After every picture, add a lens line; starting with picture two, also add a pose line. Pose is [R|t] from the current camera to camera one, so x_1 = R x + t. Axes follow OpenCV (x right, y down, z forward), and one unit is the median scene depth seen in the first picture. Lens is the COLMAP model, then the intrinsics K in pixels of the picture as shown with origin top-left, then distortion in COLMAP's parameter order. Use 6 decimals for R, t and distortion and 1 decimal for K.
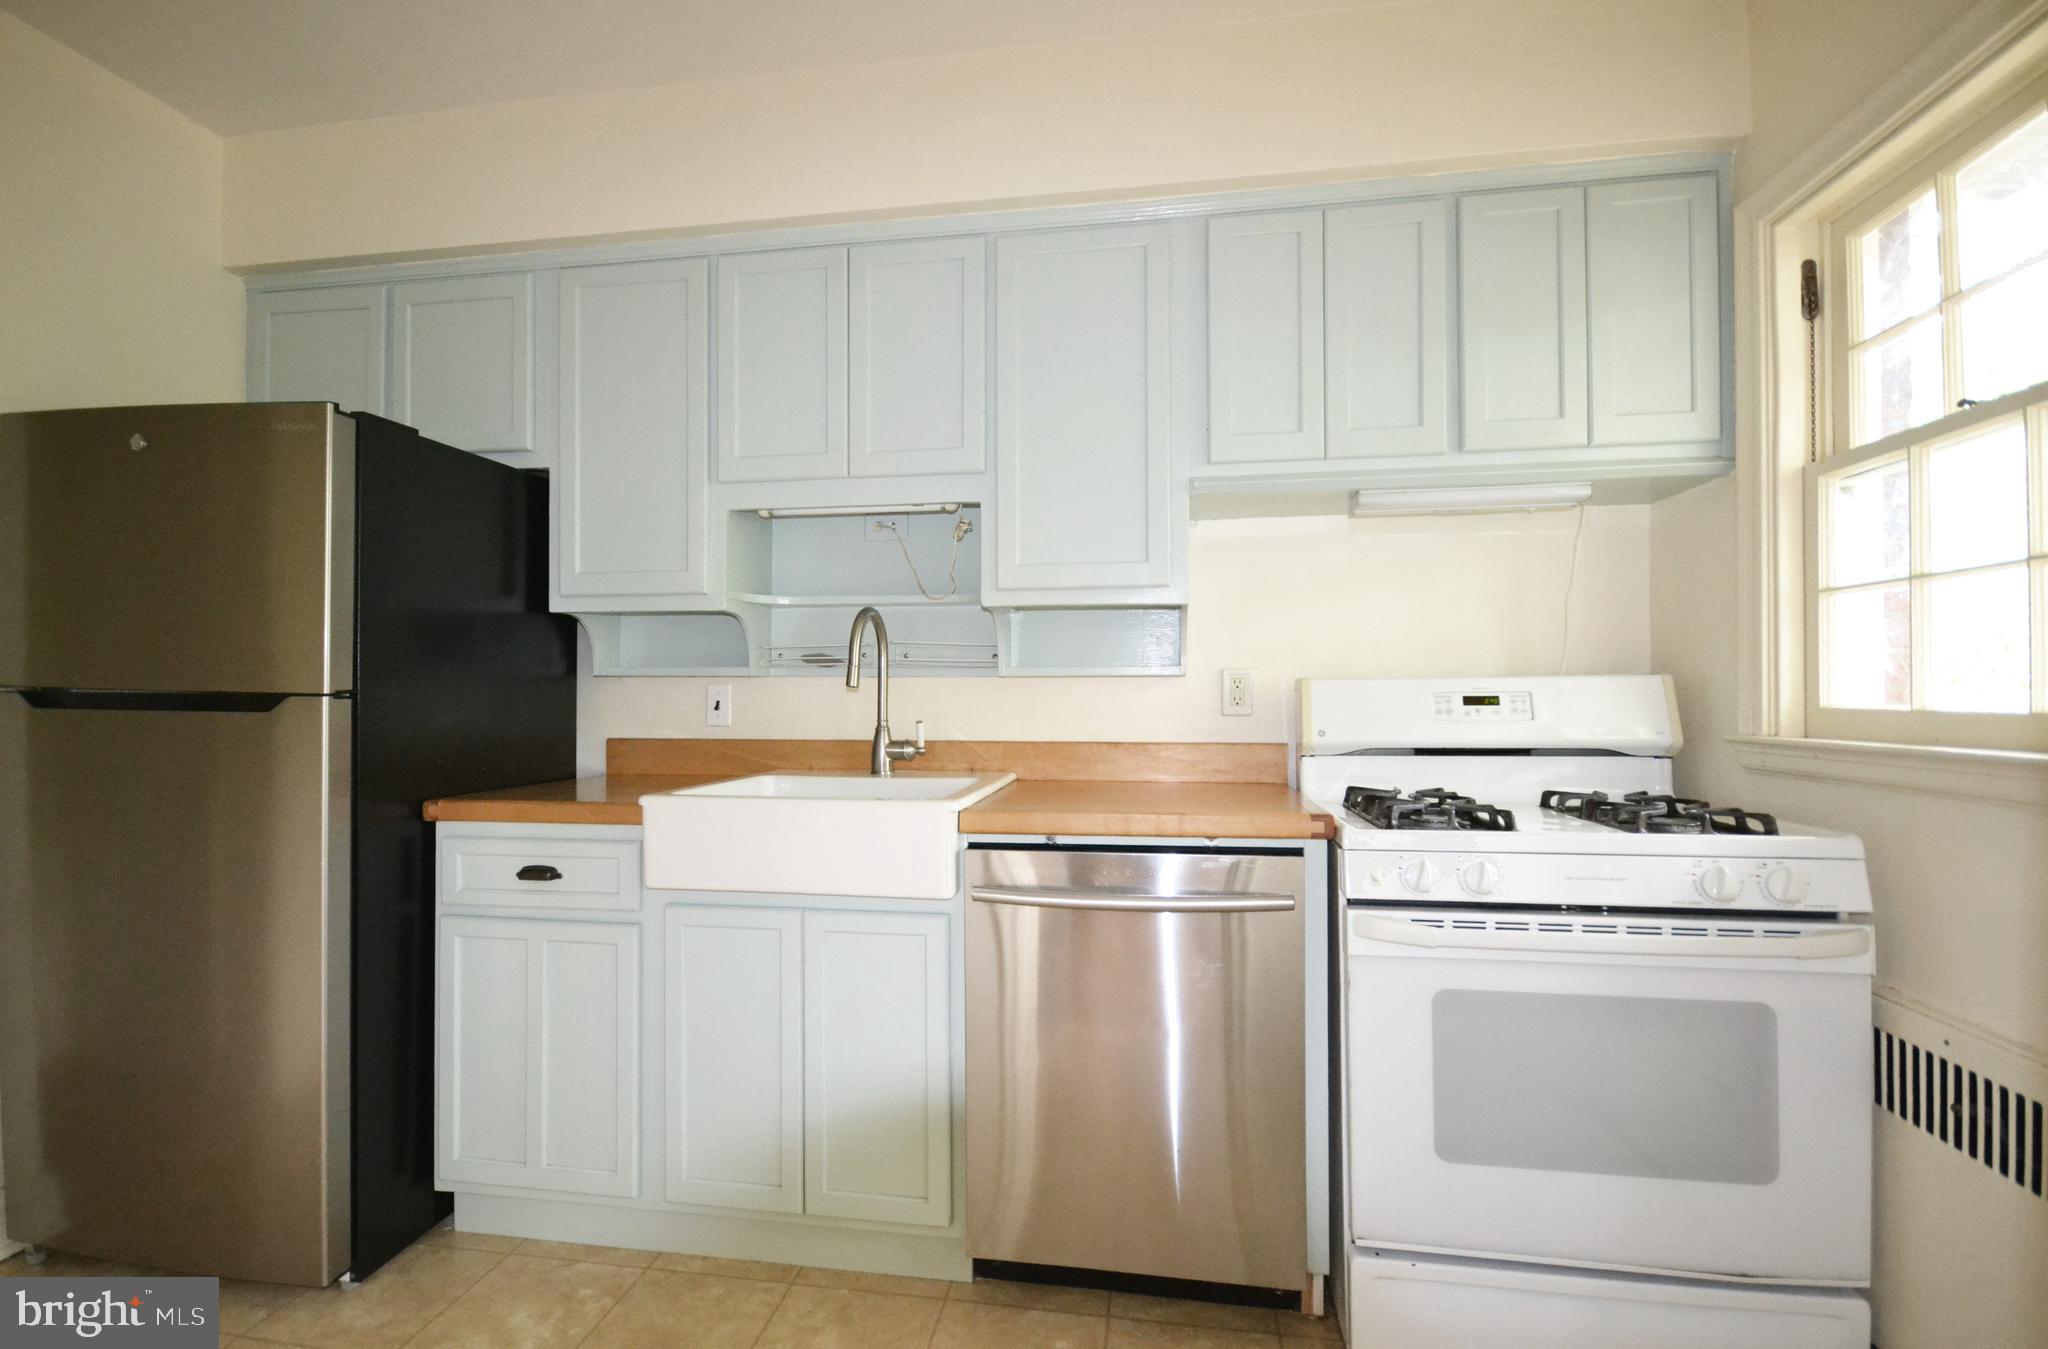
lens RADIAL K [[911.0, 0, 1012.4], [0, 911.0, 694.8], [0, 0, 1]] dist [0.003556, -0.009537]
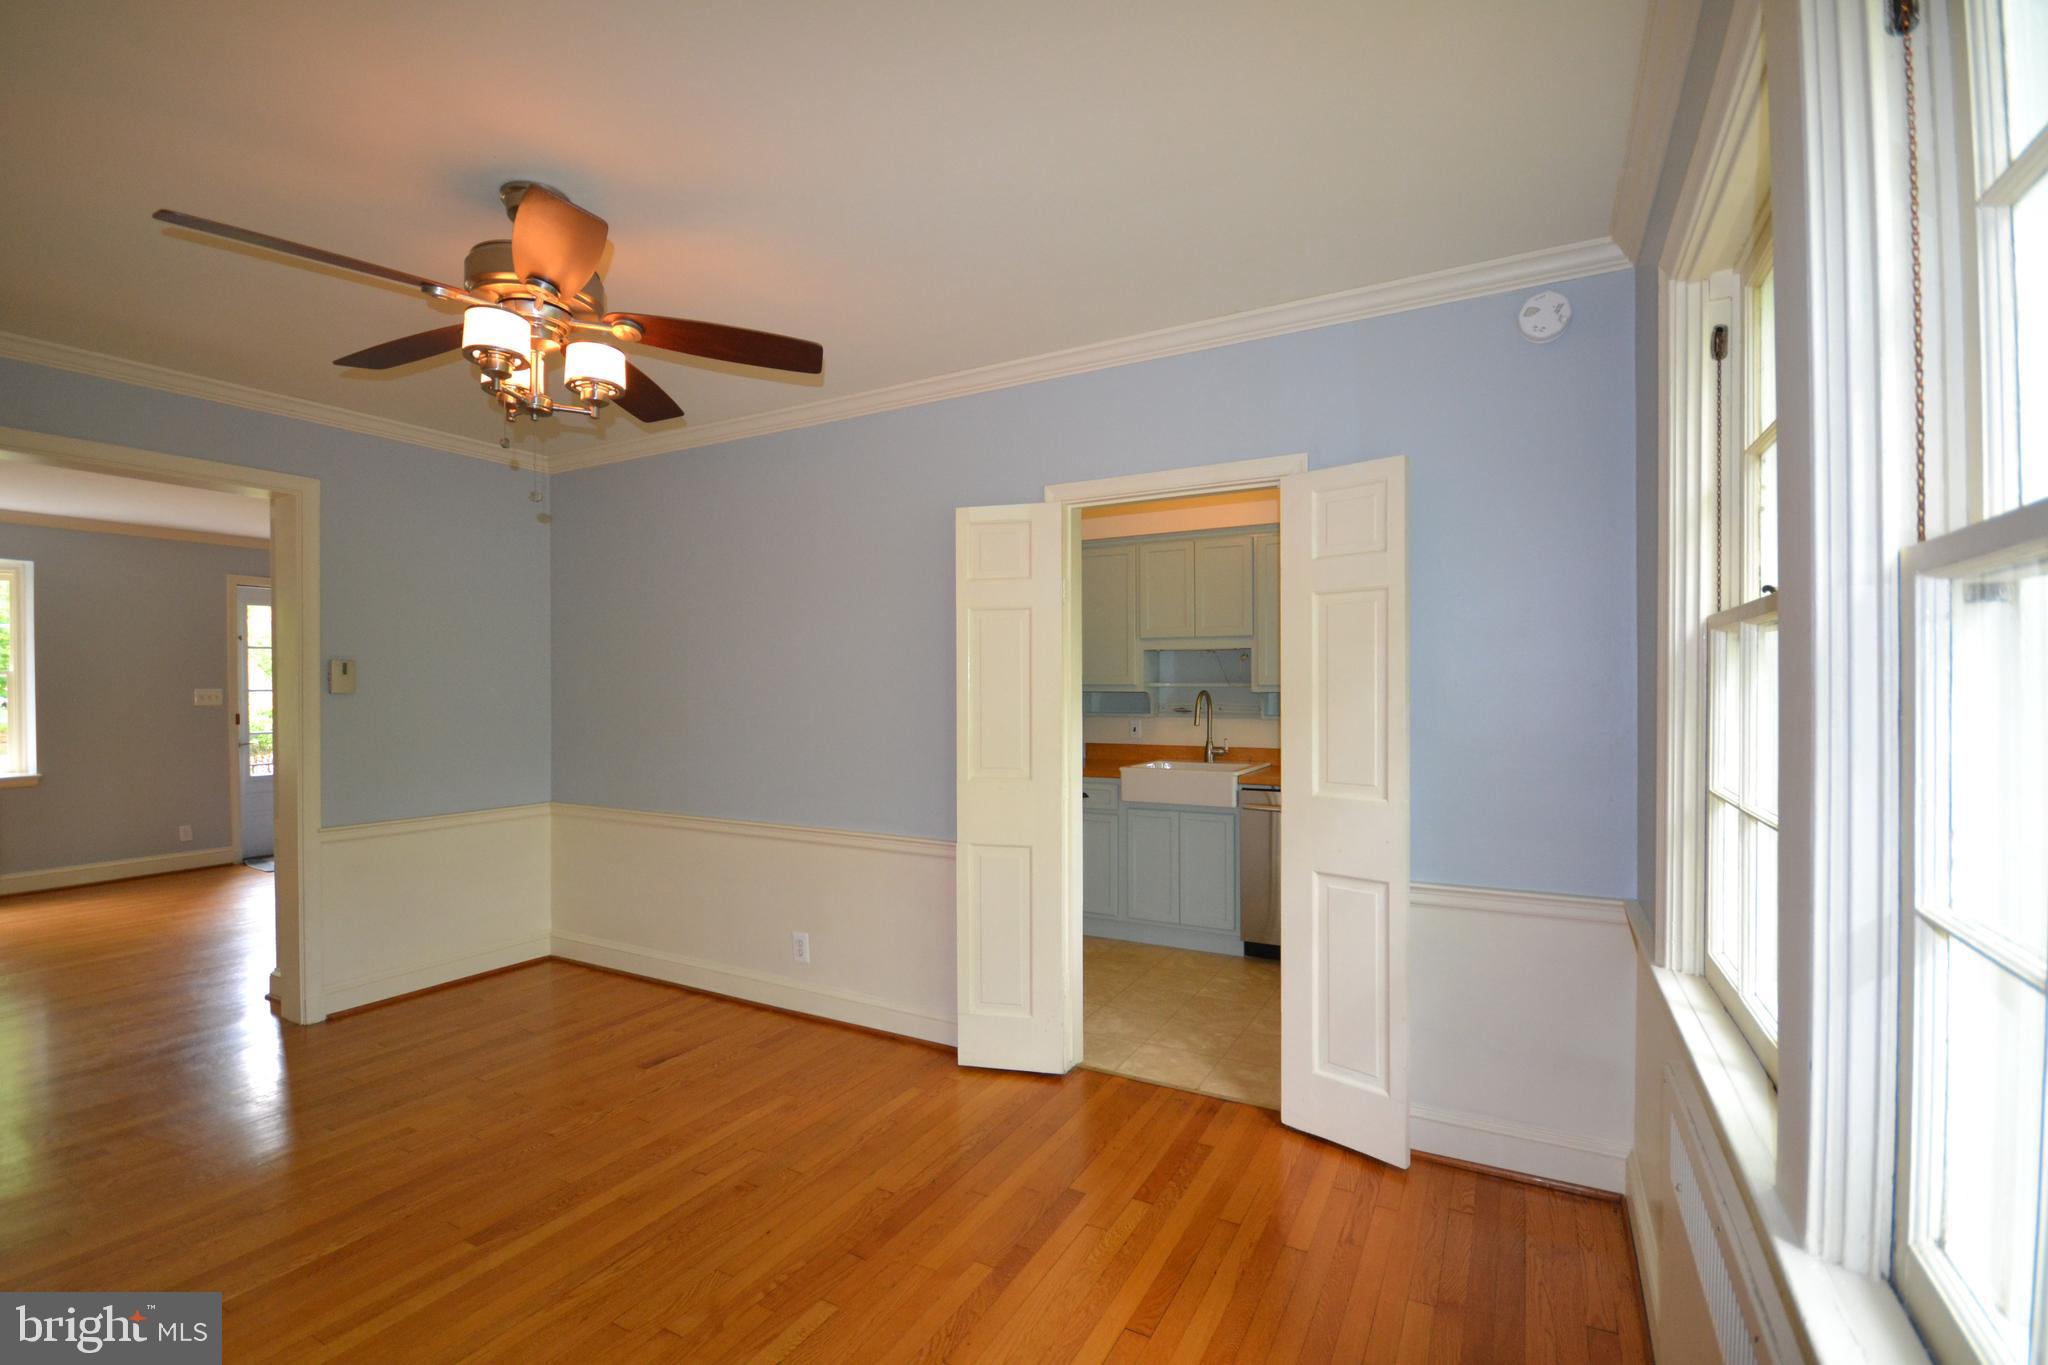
lens RADIAL K [[911.0, 0, 1017.2], [0, 911.0, 698.0], [0, 0, 1]] dist [0.003556, -0.009537]
pose [[0.938874, 0.000505, -0.344260, 0.197853], [0.003825, 0.999922, 0.011899, -0.105274], [0.344239, -0.012488, 0.938799, -1.355365]]
